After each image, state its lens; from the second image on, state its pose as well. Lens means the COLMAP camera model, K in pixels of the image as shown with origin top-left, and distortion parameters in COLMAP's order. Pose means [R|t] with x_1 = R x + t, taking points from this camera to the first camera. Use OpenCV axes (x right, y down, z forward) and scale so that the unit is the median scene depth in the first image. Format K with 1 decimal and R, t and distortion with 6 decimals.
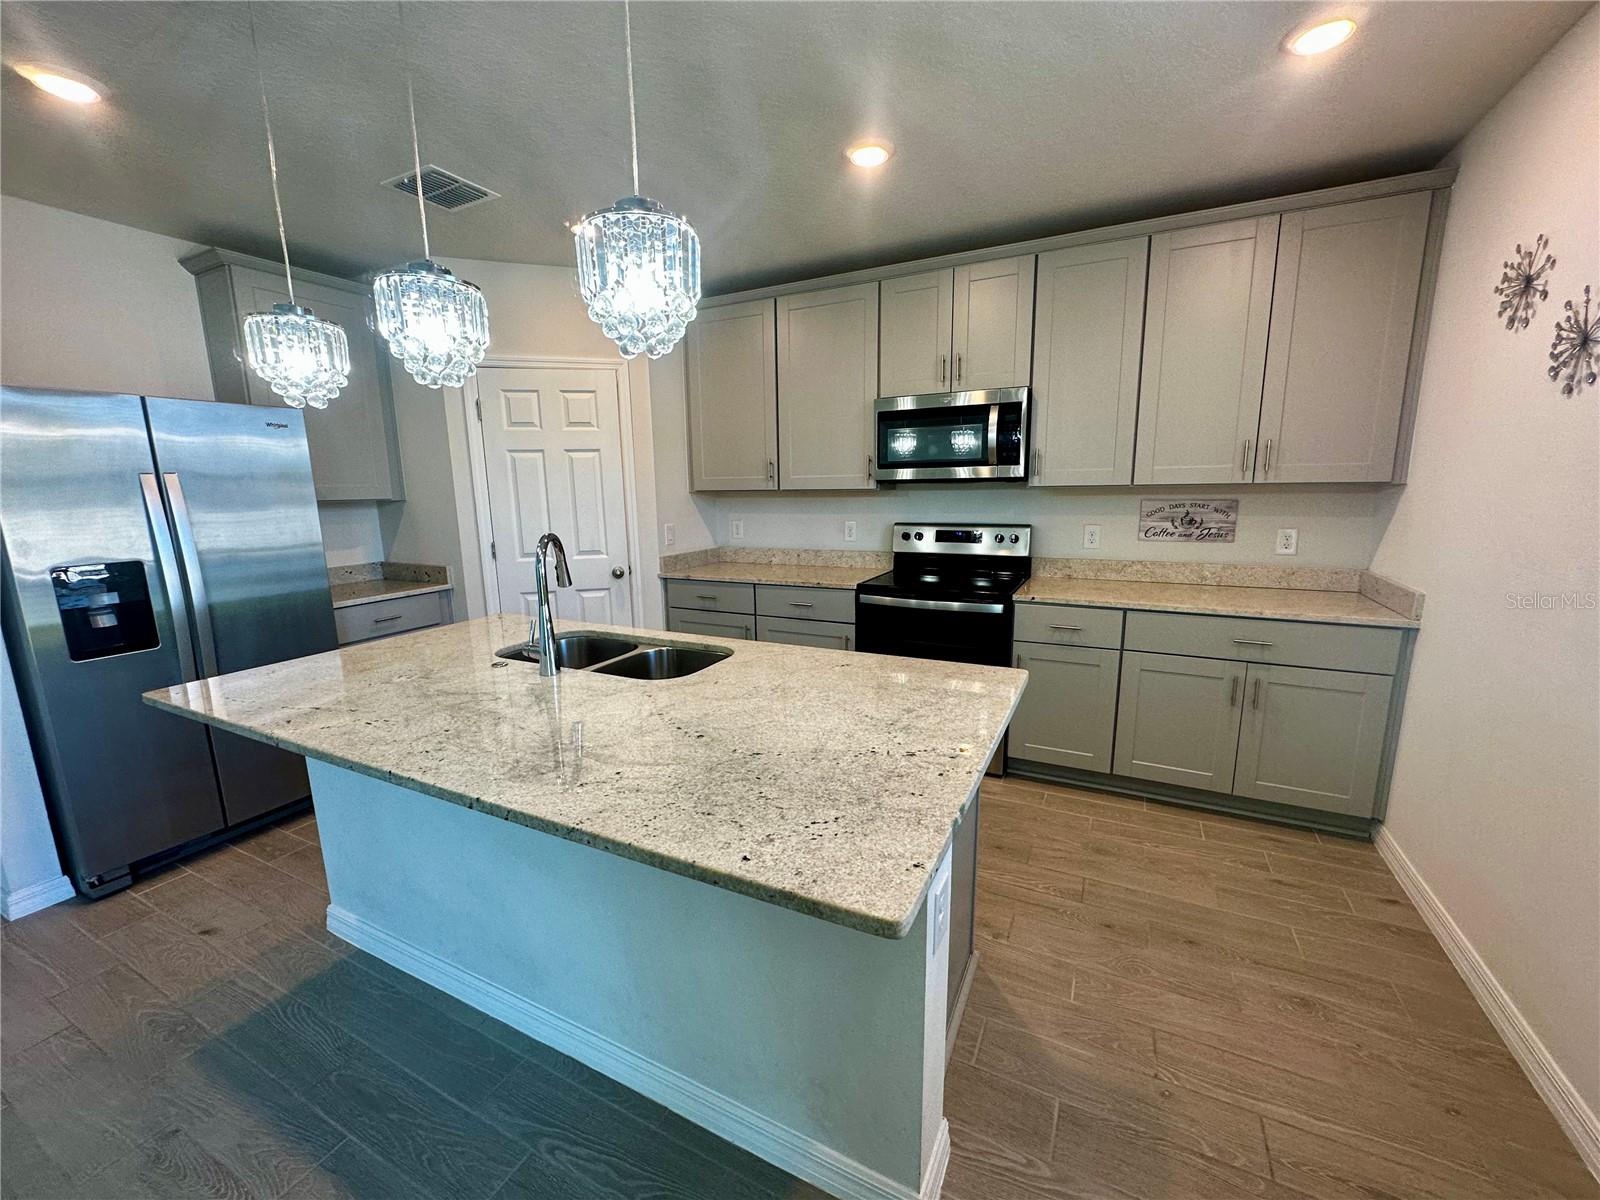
lens RADIAL K [[639.8, 0, 797.6], [0, 639.8, 601.6], [0, 0, 1]] dist [-0.003418, 0.000352]
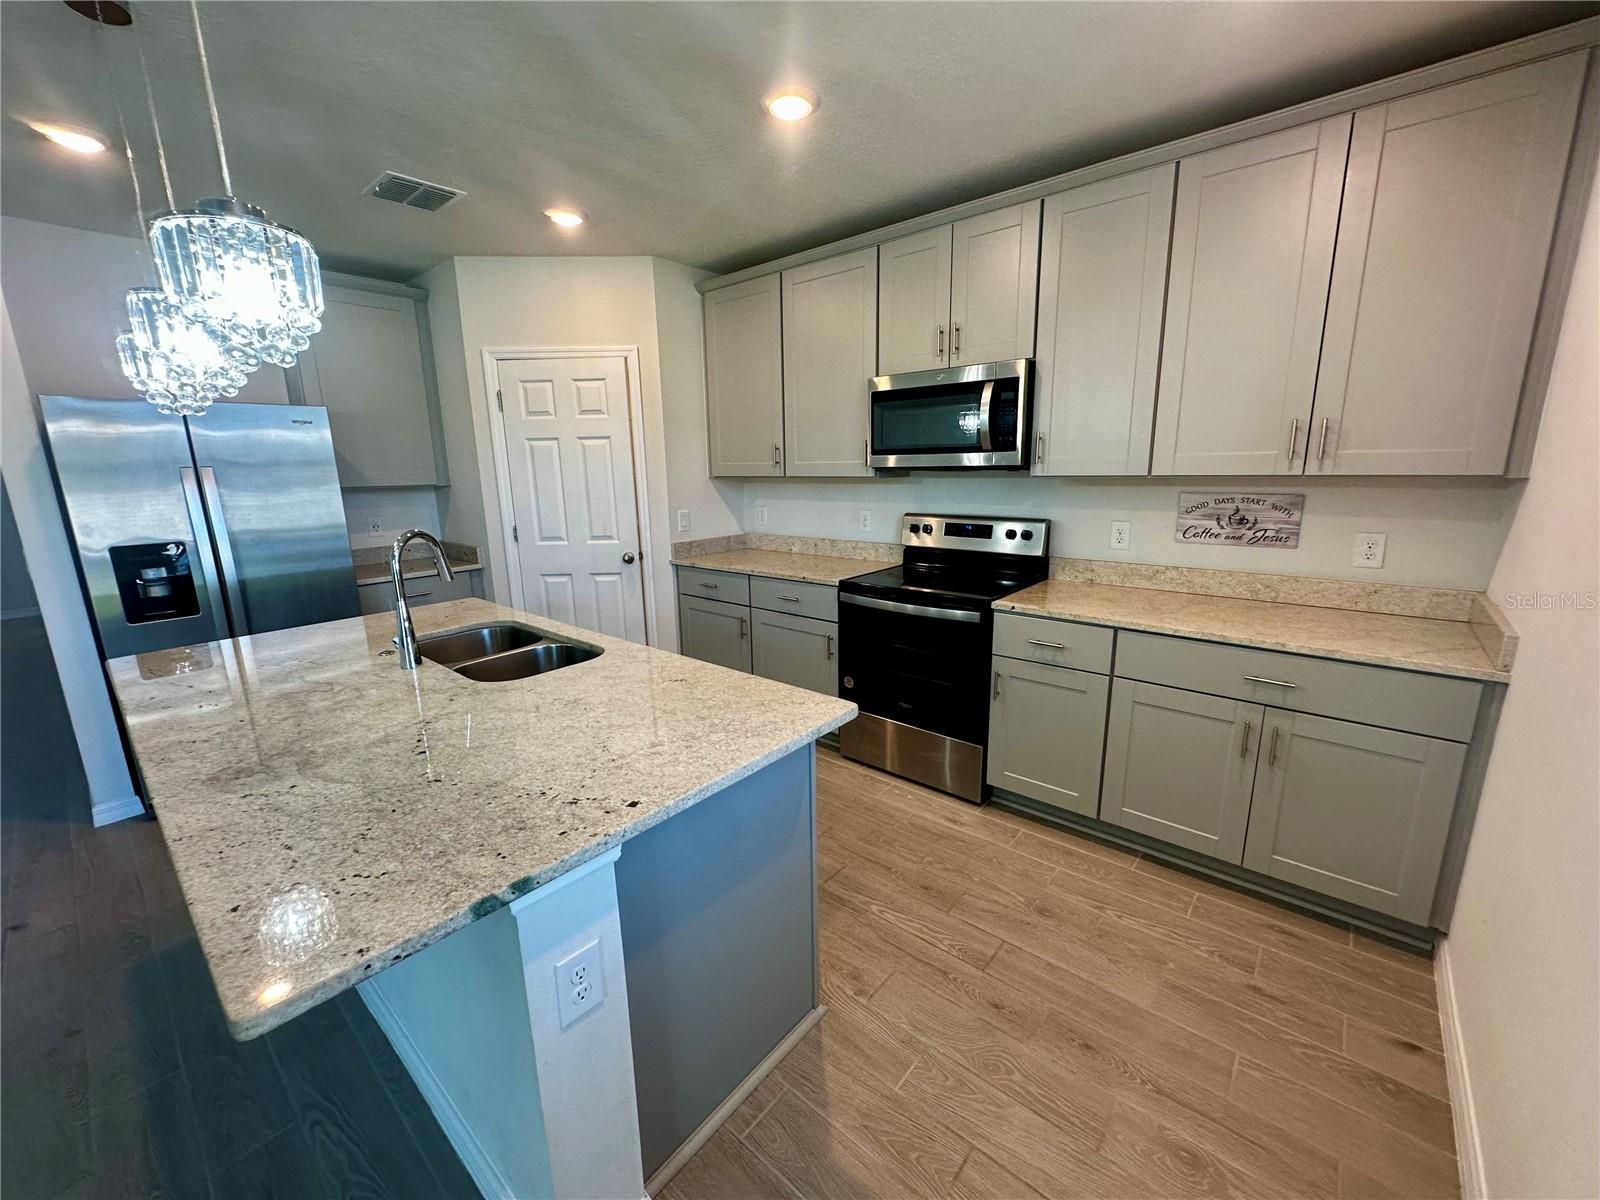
lens RADIAL K [[639.8, 0, 796.1], [0, 639.8, 601.8], [0, 0, 1]] dist [-0.003418, 0.000352]
pose [[0.970755, 0.048659, -0.235089, 0.319068], [-0.039757, 0.998307, 0.042461, -0.042354], [0.236757, -0.031873, 0.971046, 0.103576]]
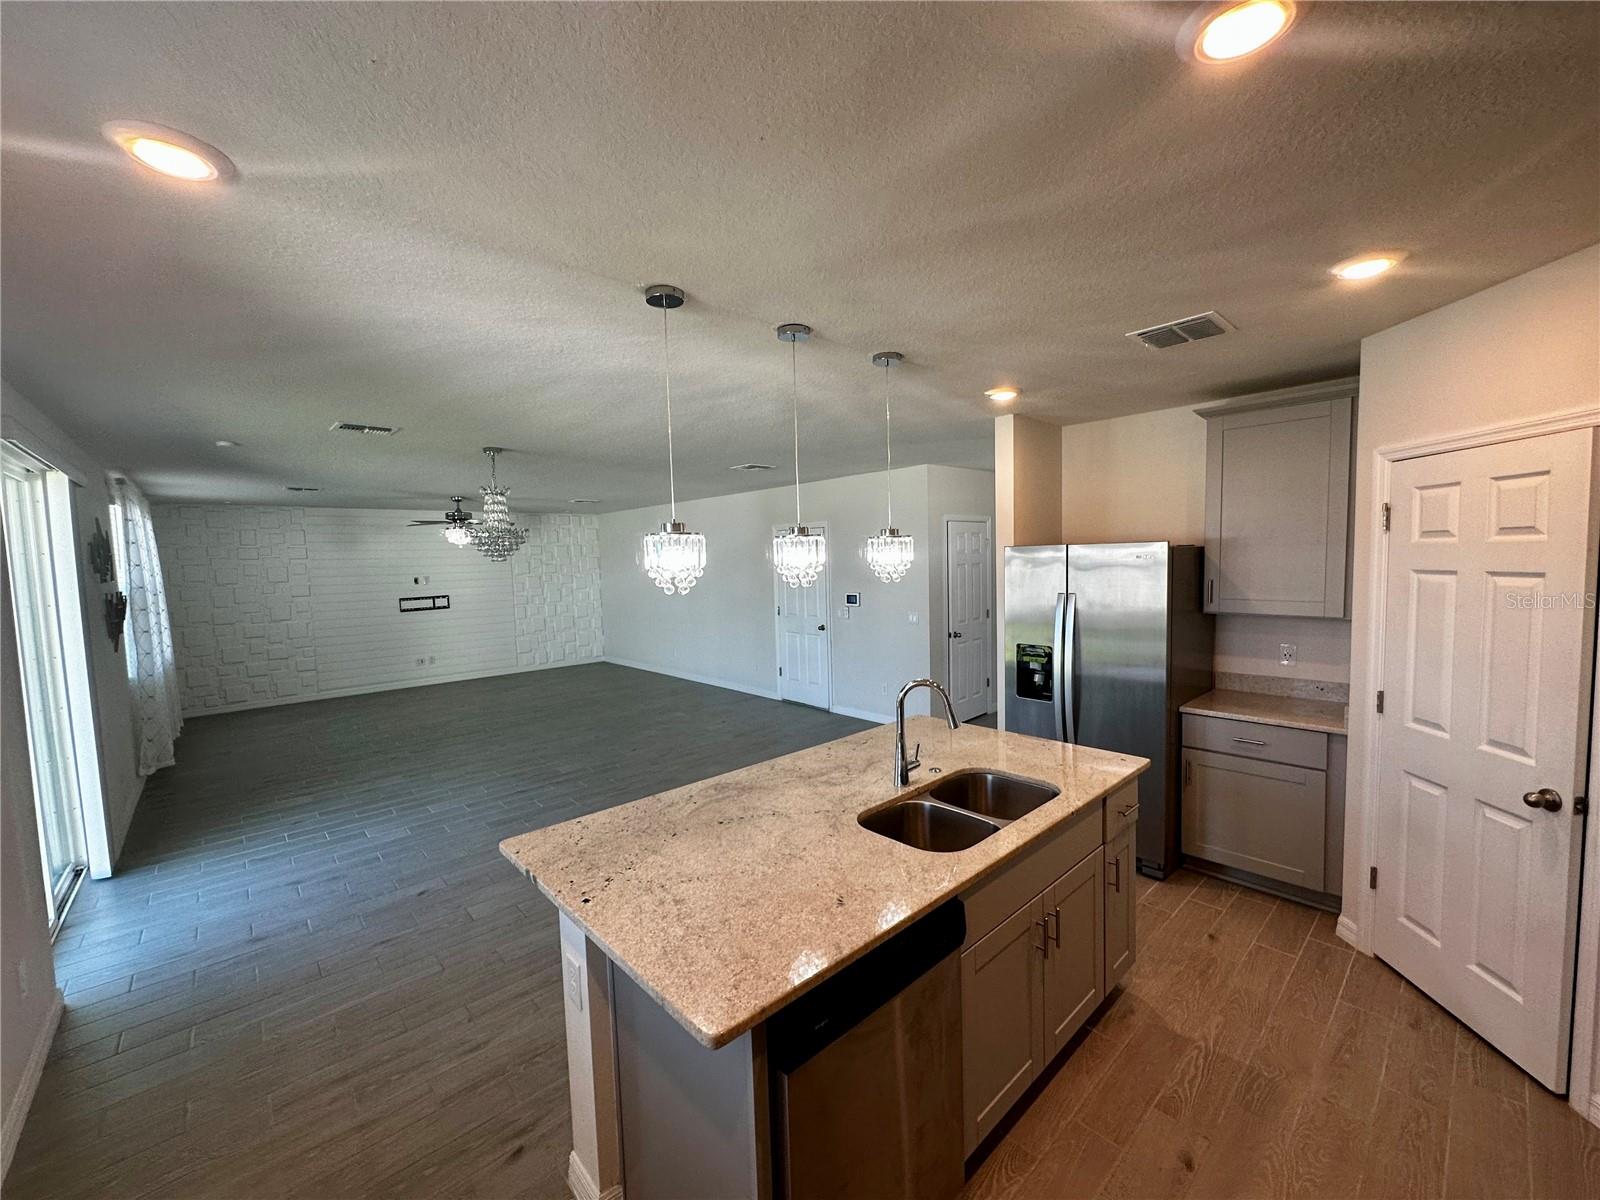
lens RADIAL K [[639.8, 0, 803.1], [0, 639.8, 604.7], [0, 0, 1]] dist [-0.003418, 0.000352]
pose [[-0.347256, 0.096264, -0.932816, 0.596205], [-0.136771, 0.978882, 0.151933, -0.288118], [0.927743, 0.180342, -0.326756, 0.820714]]
